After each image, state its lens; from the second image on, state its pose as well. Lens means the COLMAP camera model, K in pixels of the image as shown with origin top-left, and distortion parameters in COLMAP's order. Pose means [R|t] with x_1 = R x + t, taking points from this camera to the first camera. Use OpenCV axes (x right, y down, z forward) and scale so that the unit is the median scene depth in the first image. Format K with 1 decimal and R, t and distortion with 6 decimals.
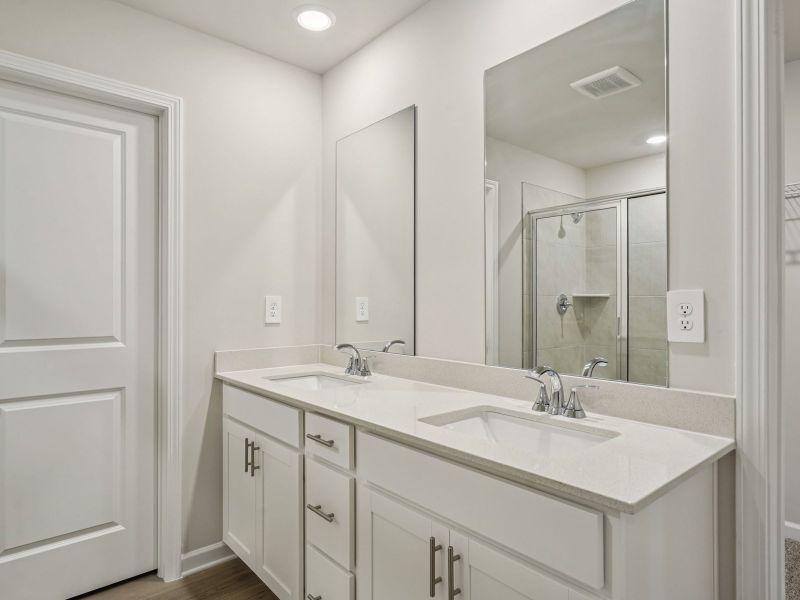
lens RADIAL K [[438.8, 0, 400.0], [0, 438.8, 300.0], [0, 0, 1]] dist [0.003415, 0.000545]
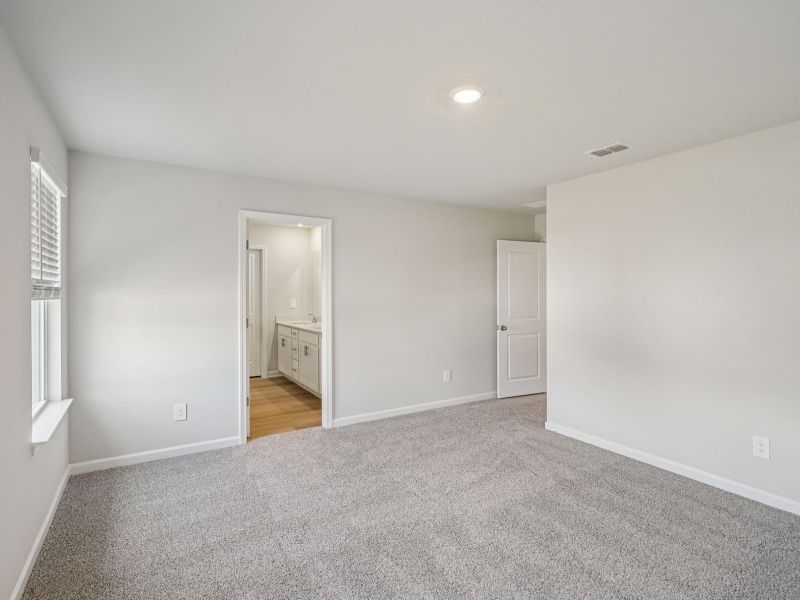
lens RADIAL K [[420.7, 0, 400.0], [0, 420.7, 300.0], [0, 0, 1]] dist [0.021092, 0.000554]
pose [[0.981402, 0.005115, -0.191893, 1.229572], [-0.000819, 0.999747, 0.022458, -0.087156], [0.191960, -0.021883, 0.981159, -2.167215]]
